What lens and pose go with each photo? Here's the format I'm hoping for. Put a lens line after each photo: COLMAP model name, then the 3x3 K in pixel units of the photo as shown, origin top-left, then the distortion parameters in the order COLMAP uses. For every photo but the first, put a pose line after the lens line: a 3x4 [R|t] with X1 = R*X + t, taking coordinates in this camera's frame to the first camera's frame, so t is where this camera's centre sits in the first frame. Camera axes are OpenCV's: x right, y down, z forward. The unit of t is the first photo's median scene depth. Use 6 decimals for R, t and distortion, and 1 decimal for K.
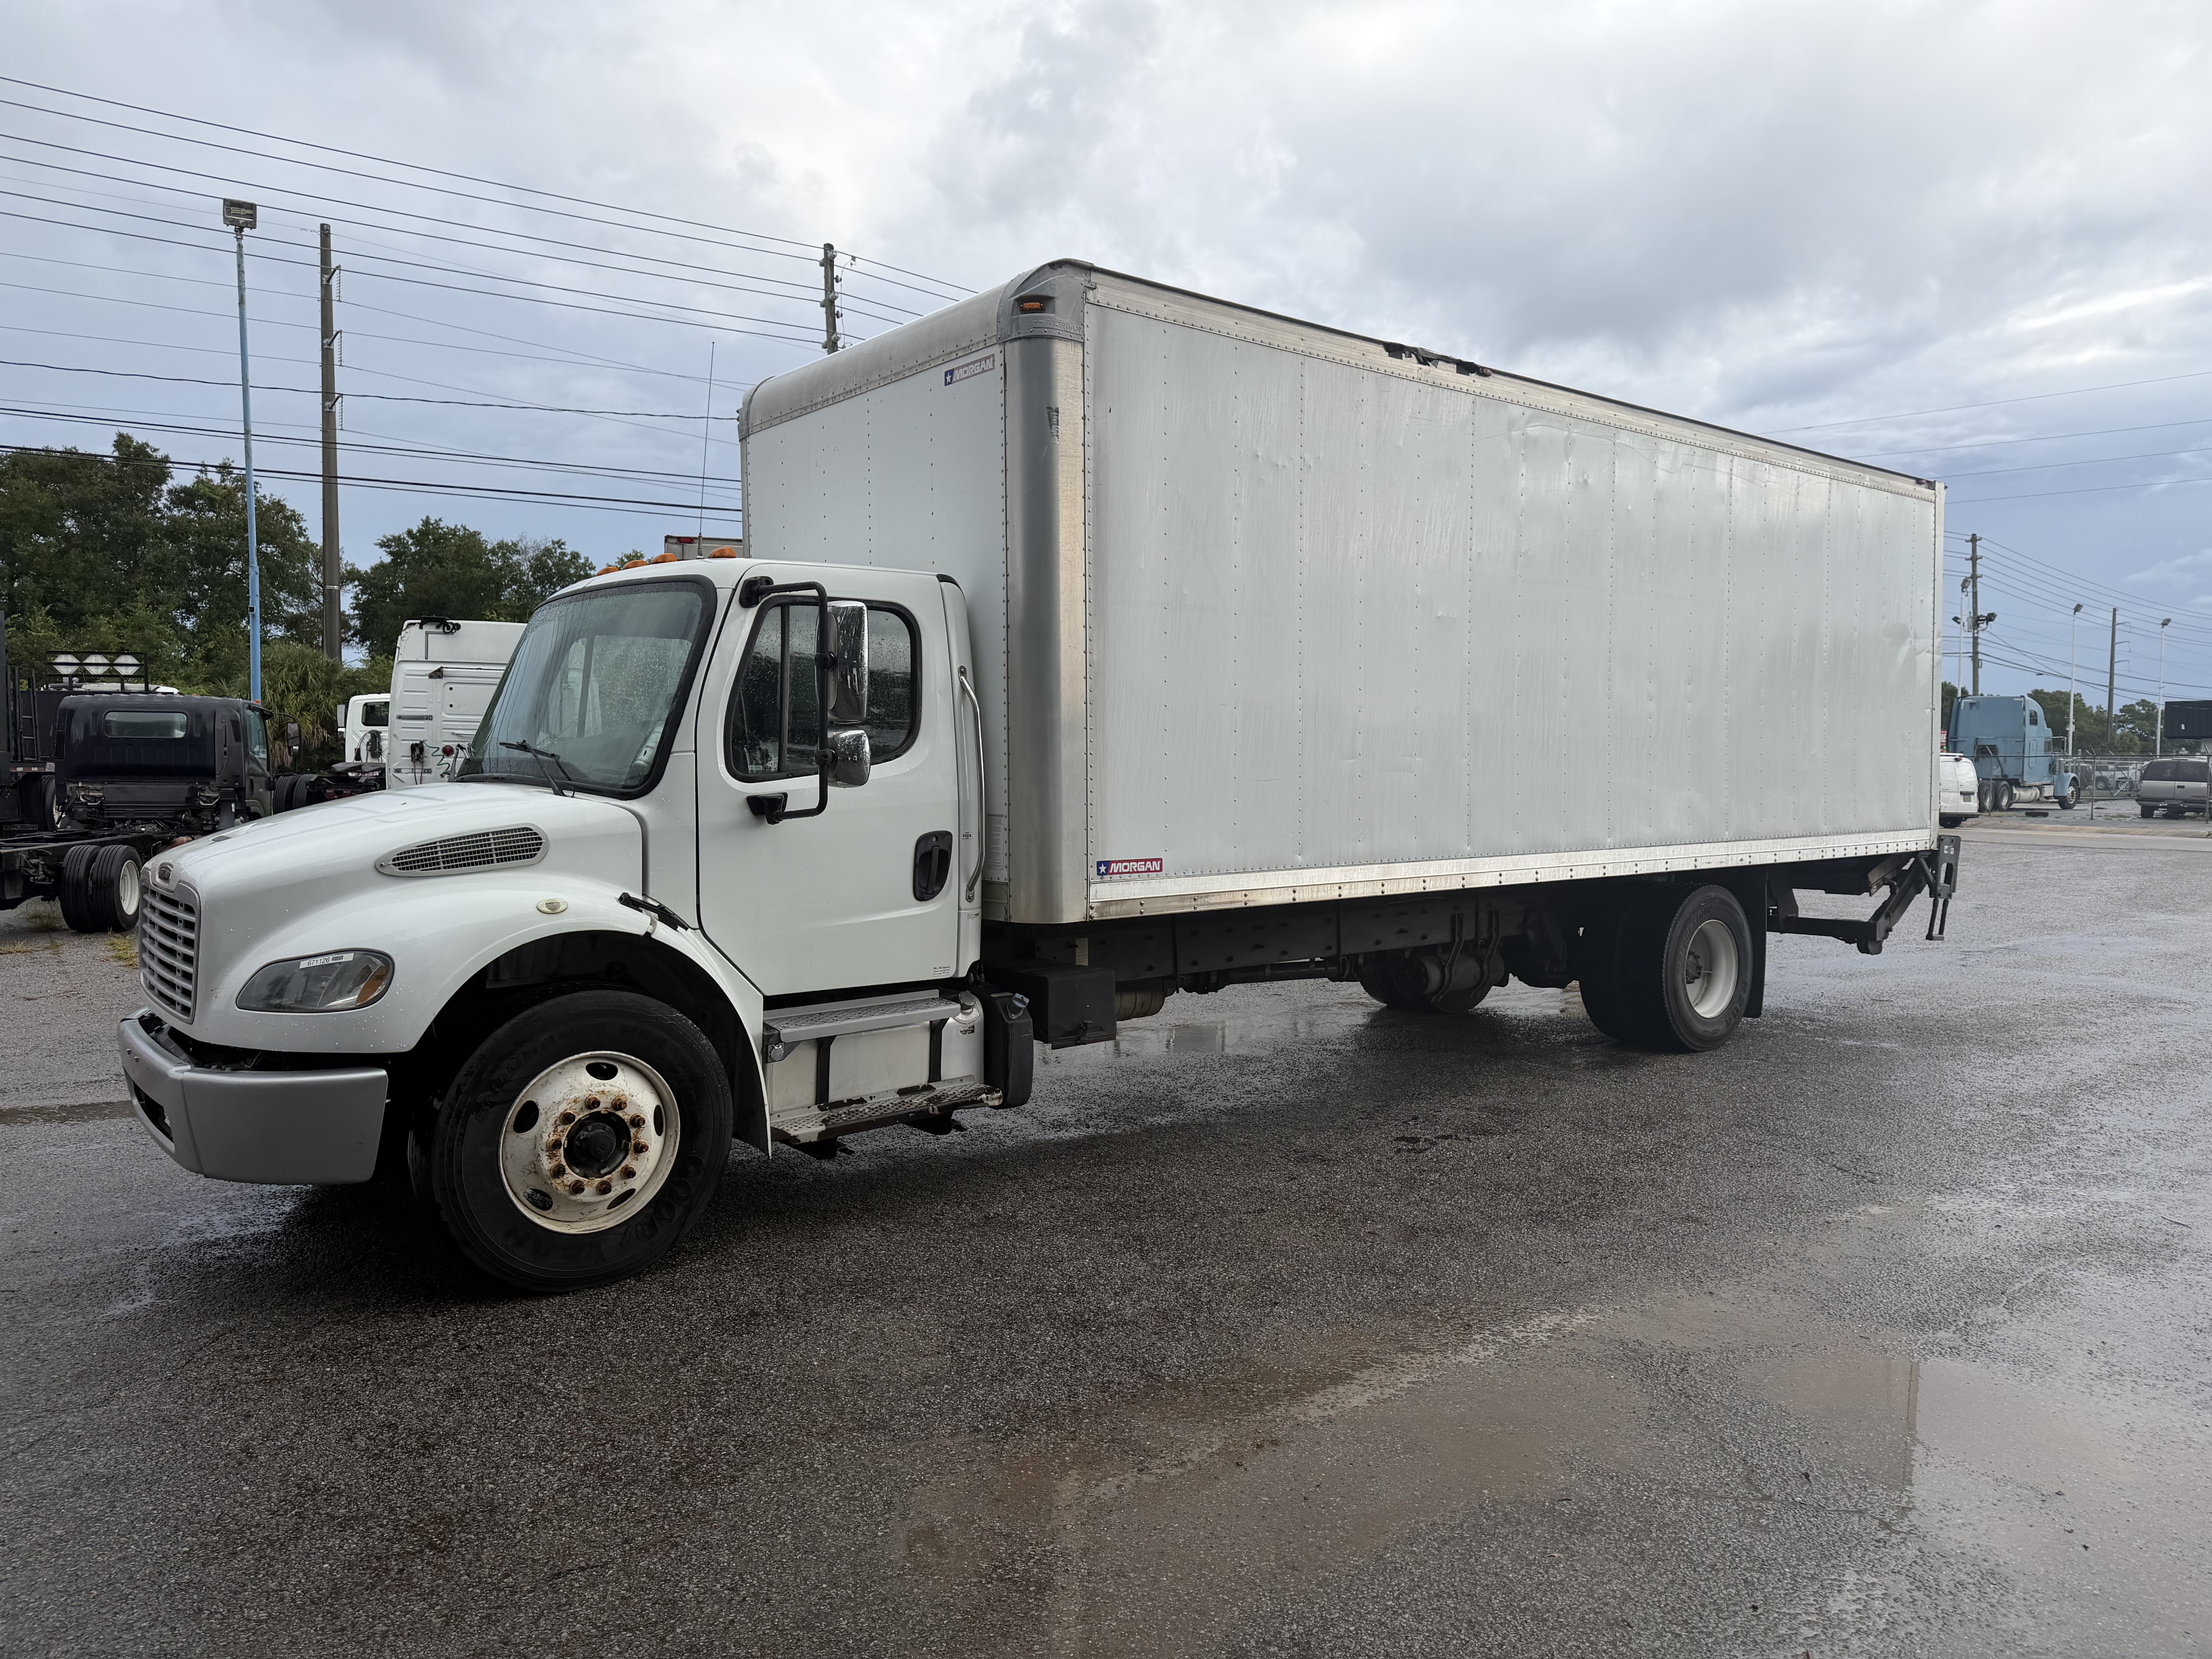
lens RADIAL K [[1544.2, 0, 1097.4], [0, 1544.2, 799.7], [0, 0, 1]] dist [0.118935, -0.218190]
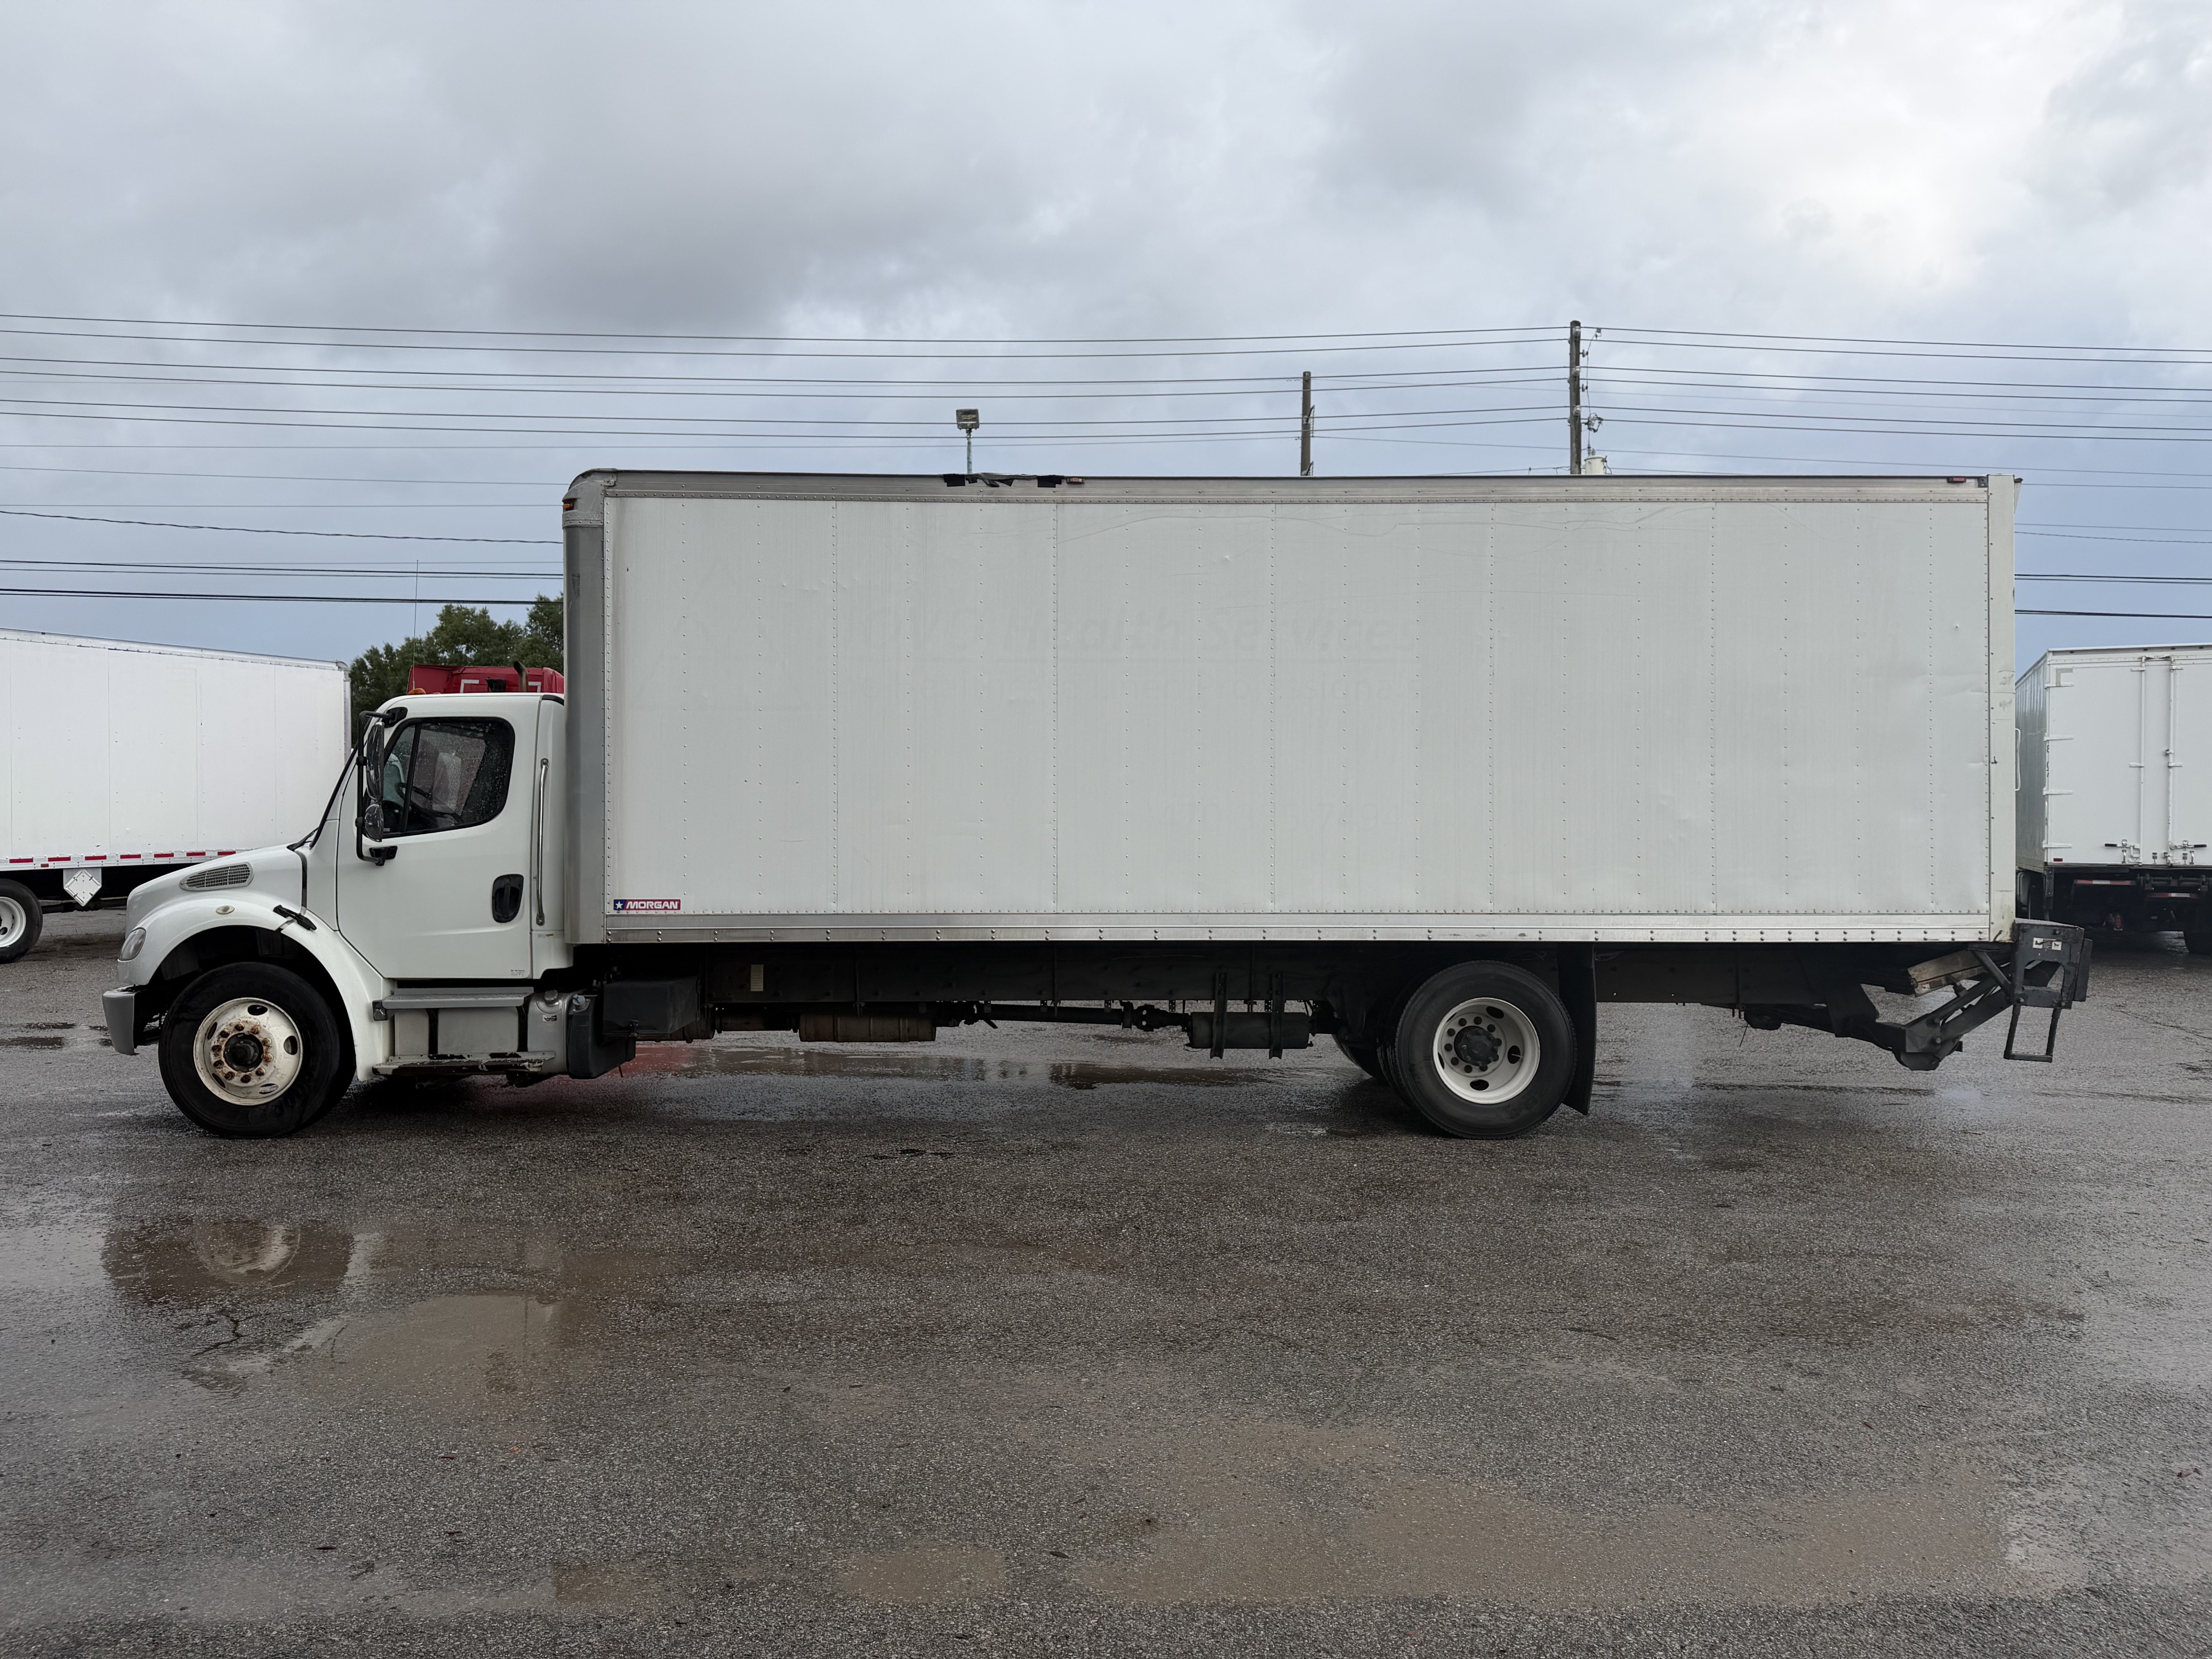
lens RADIAL K [[1544.2, 0, 1097.4], [0, 1544.2, 799.7], [0, 0, 1]] dist [0.118935, -0.218190]
pose [[0.785517, -0.012944, -0.618705, 1.211139], [-0.017031, 0.998950, -0.042522, 0.003369], [0.618606, 0.043939, 0.784472, 0.191310]]
